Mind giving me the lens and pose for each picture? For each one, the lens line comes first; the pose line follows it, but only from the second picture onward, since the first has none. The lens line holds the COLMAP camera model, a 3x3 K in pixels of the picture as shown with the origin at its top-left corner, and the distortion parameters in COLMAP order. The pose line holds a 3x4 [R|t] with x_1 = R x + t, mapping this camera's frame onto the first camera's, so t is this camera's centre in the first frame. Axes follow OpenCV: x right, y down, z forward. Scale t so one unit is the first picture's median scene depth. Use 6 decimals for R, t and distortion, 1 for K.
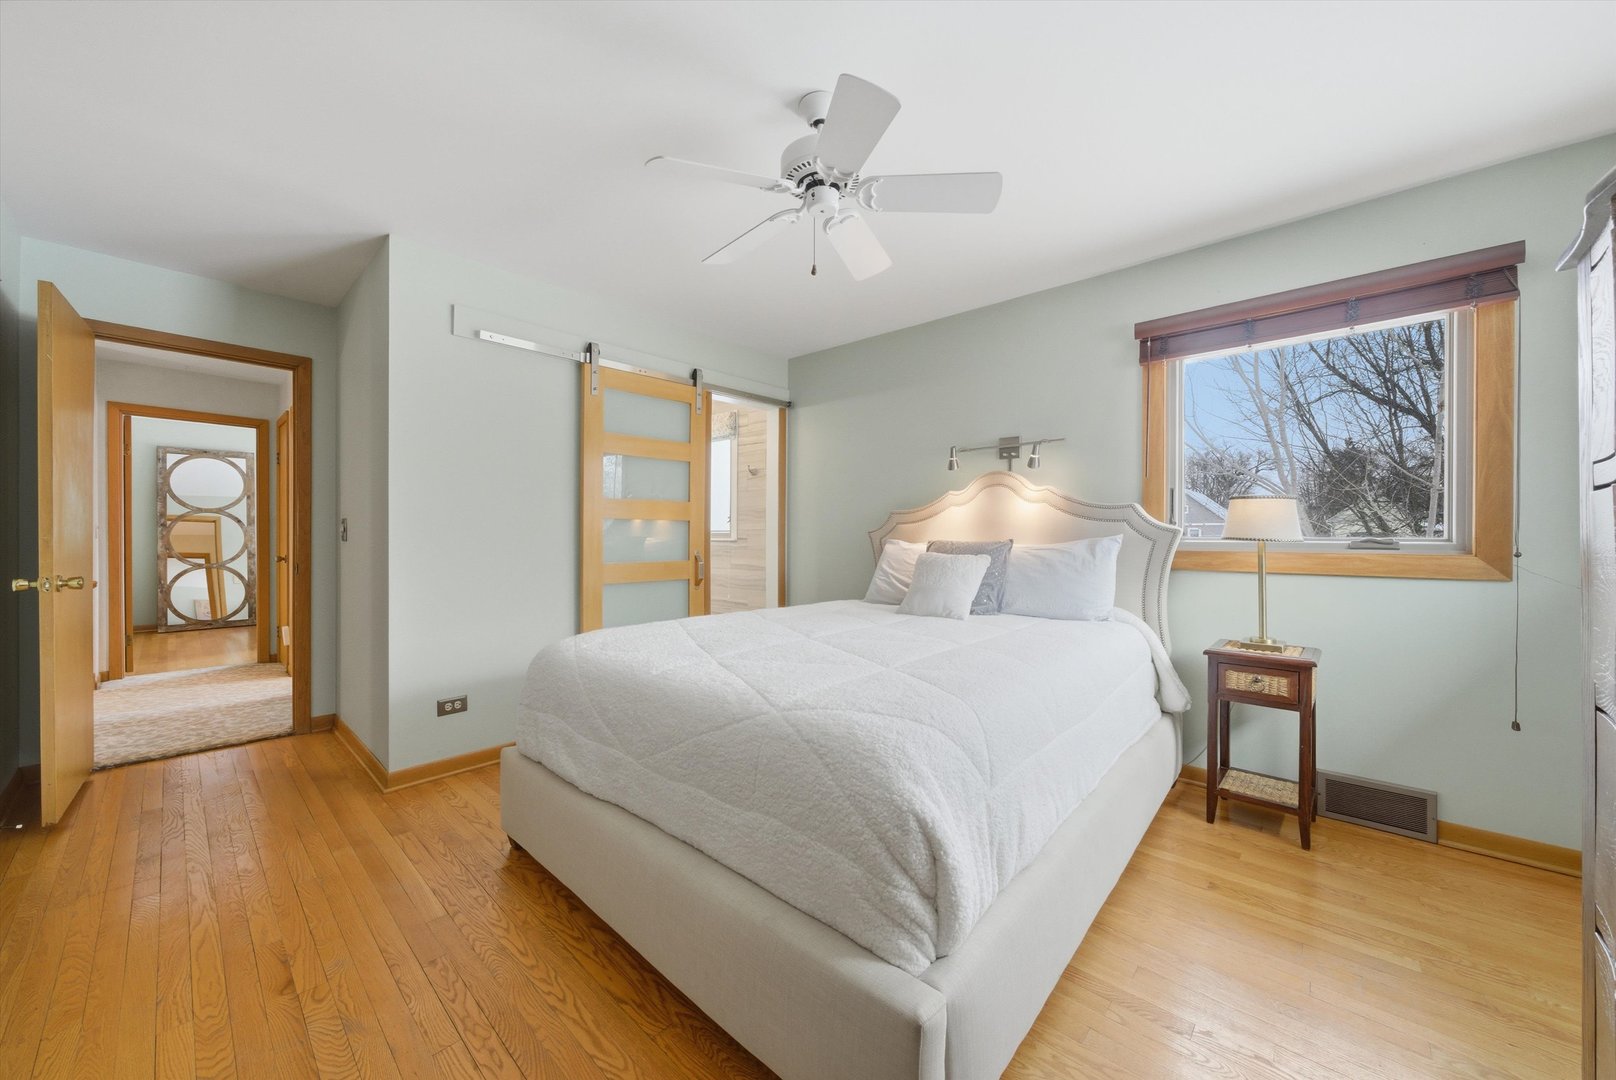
lens RADIAL K [[599.1, 0, 822.9], [0, 599.1, 537.0], [0, 0, 1]] dist [0.002337, 0.000975]
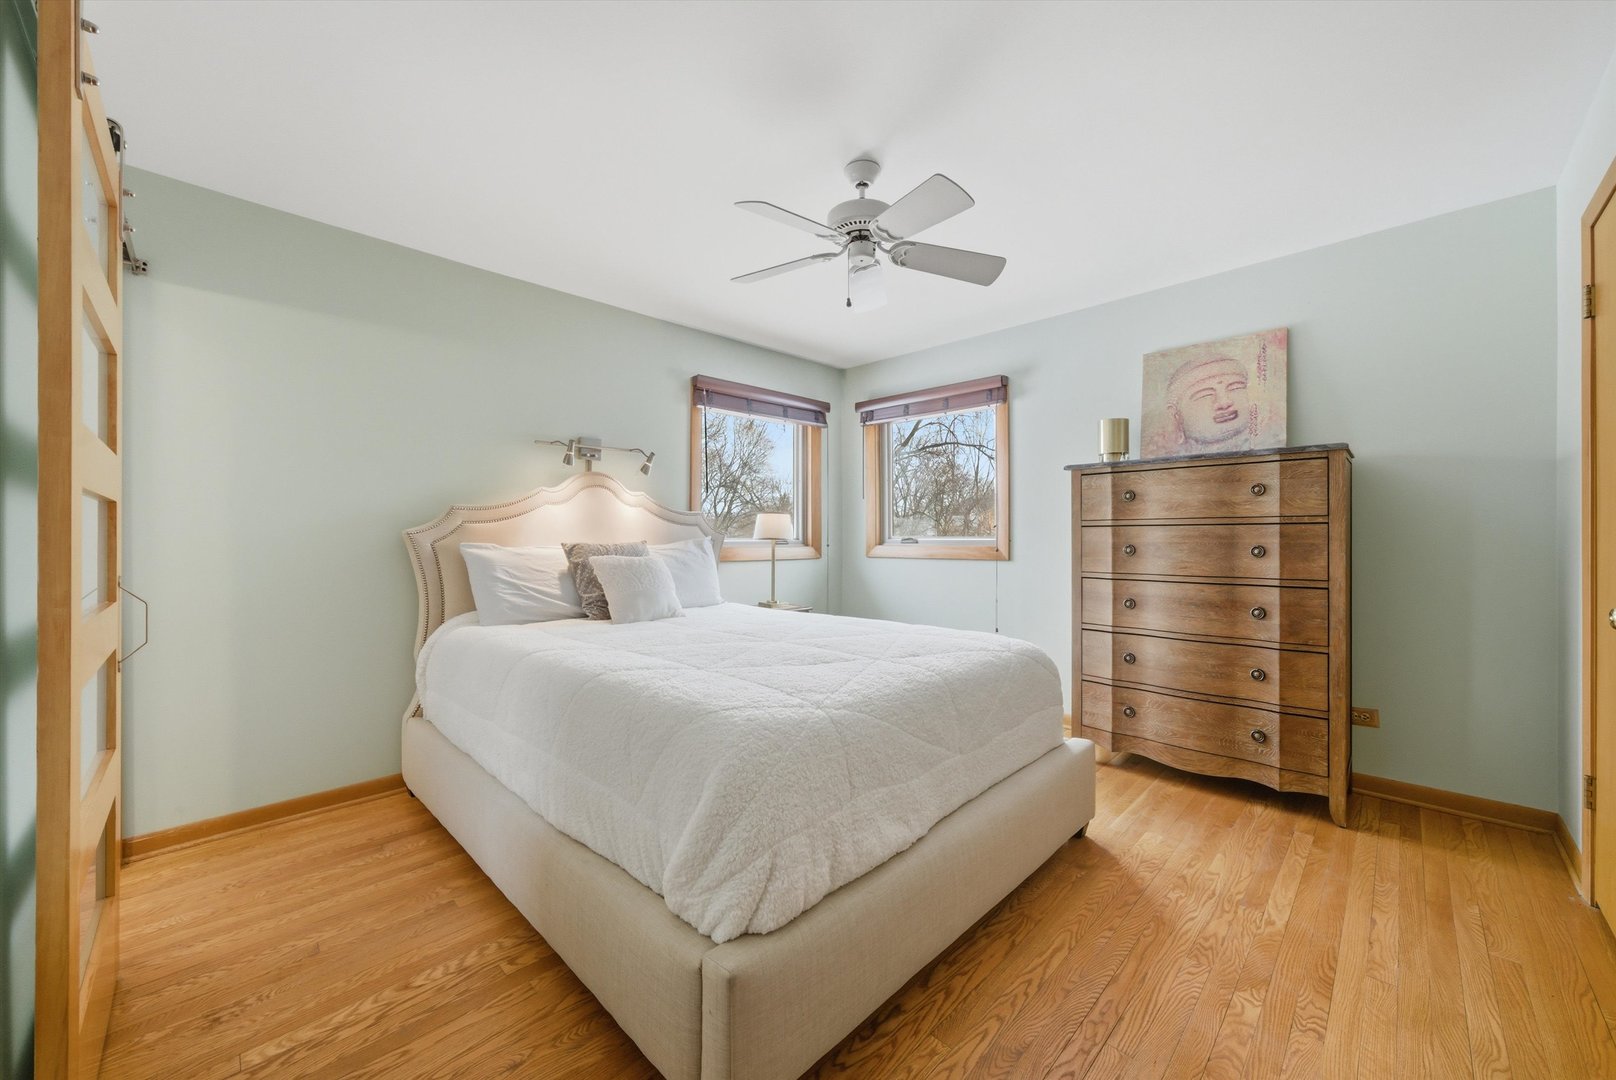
lens RADIAL K [[599.1, 0, 819.3], [0, 599.1, 539.4], [0, 0, 1]] dist [0.002337, 0.000975]
pose [[0.029129, 0.001055, 0.999575, -1.429069], [0.003119, 0.999994, -0.001147, 0.007013], [-0.999571, 0.003151, 0.029126, 1.283167]]
